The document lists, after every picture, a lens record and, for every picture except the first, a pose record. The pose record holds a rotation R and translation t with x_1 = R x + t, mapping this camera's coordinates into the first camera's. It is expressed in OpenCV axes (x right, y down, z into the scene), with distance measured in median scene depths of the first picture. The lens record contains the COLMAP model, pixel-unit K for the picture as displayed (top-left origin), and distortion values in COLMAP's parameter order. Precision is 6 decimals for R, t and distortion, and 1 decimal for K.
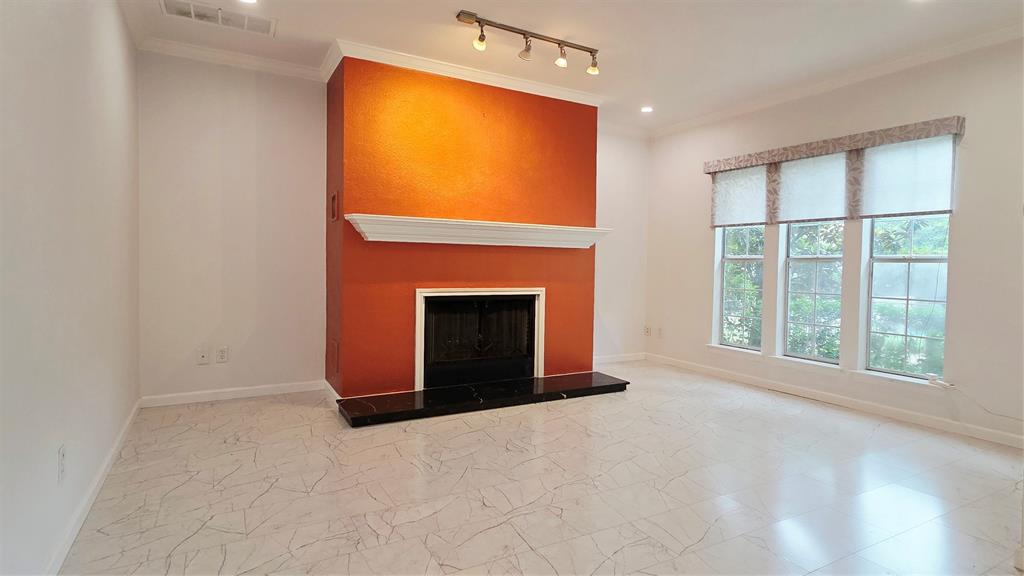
lens RADIAL K [[532.1, 0, 512.0], [0, 532.1, 286.4], [0, 0, 1]] dist [0.000217, 0.000334]
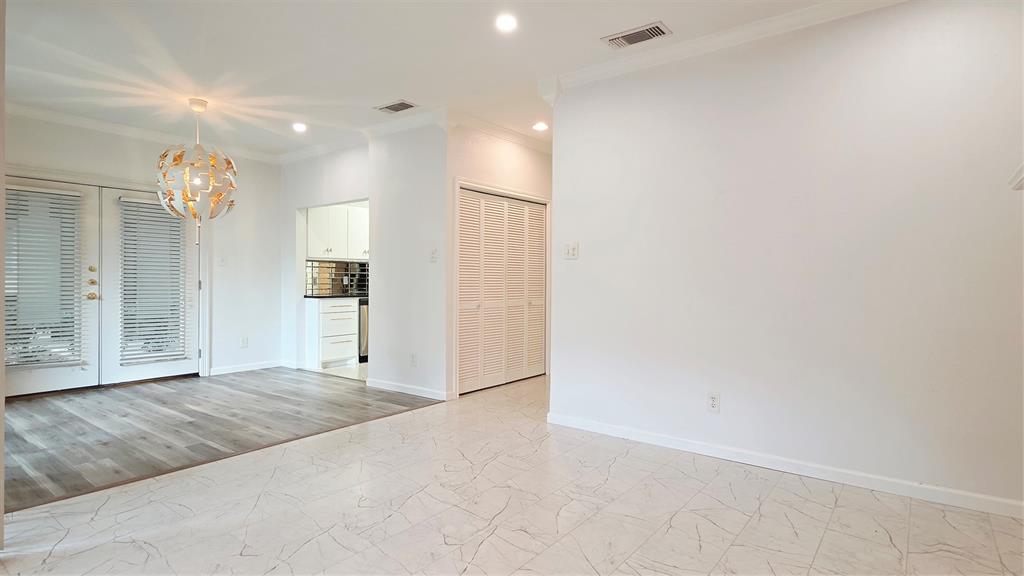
lens RADIAL K [[532.1, 0, 512.7], [0, 532.1, 287.1], [0, 0, 1]] dist [0.000217, 0.000334]
pose [[-0.919073, -0.016977, -0.393722, 0.370869], [-0.037274, 0.998338, 0.043964, -0.079716], [0.392321, 0.055081, -0.918178, 1.922559]]
